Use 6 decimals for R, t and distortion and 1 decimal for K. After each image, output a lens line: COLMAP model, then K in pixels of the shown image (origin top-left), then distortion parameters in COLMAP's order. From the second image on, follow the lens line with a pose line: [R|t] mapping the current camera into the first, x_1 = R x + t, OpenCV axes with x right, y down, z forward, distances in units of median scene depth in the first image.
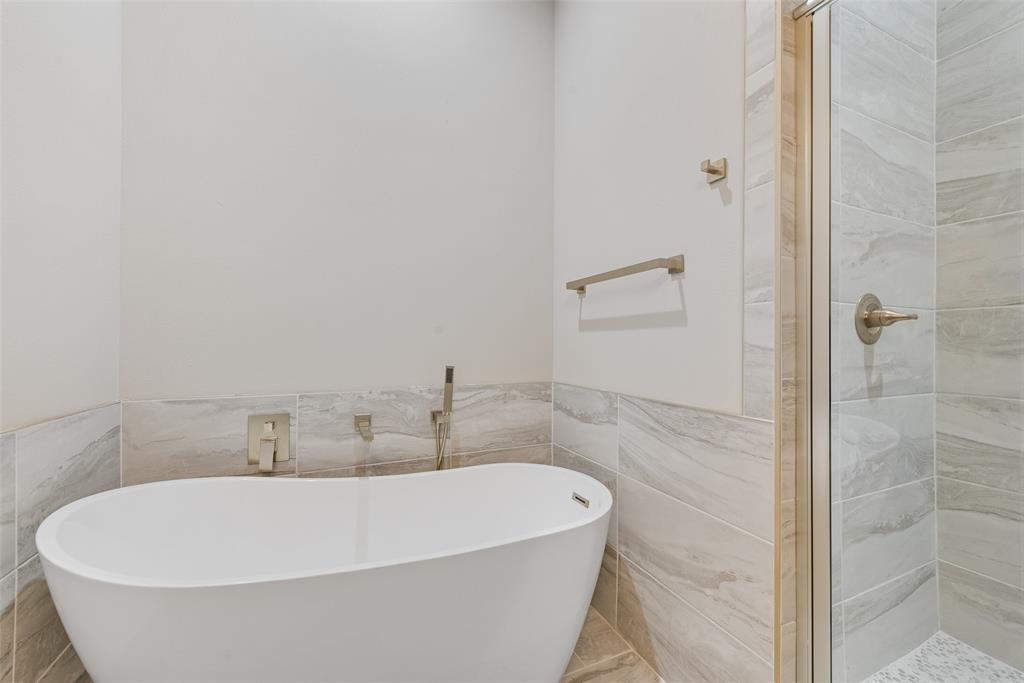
lens RADIAL K [[404.1, 0, 516.5], [0, 404.1, 341.7], [0, 0, 1]] dist [0.008505, -0.000622]
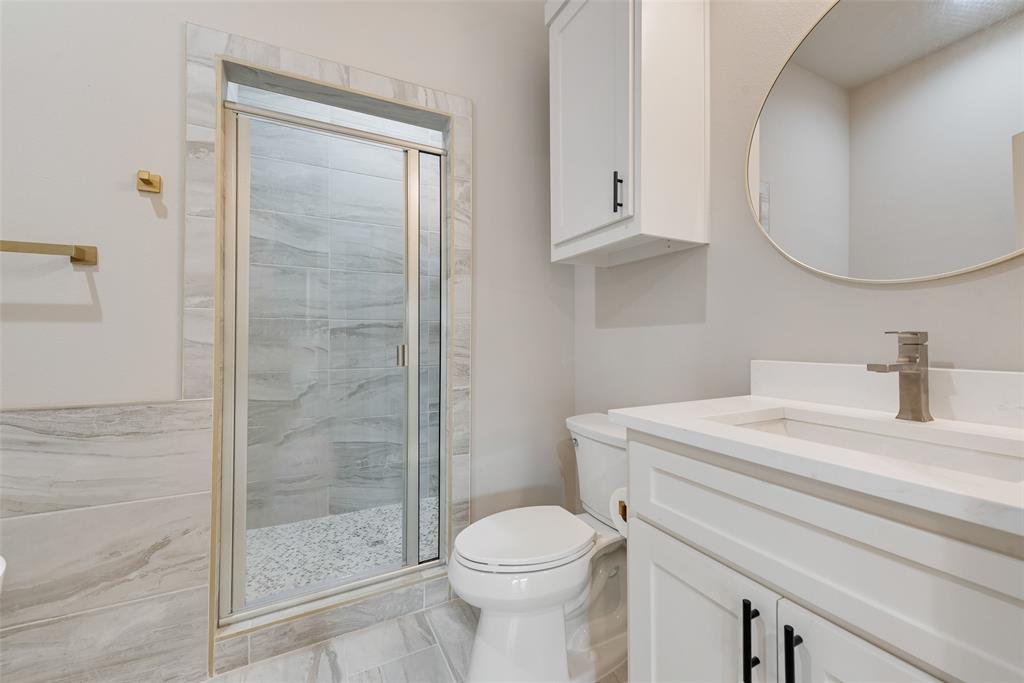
lens RADIAL K [[404.1, 0, 514.4], [0, 404.1, 336.7], [0, 0, 1]] dist [0.008505, -0.000622]
pose [[-0.046253, 0.005166, 0.998916, -0.645743], [-0.002714, 0.999982, -0.005297, -0.001193], [-0.998926, -0.002956, -0.046238, 0.062521]]
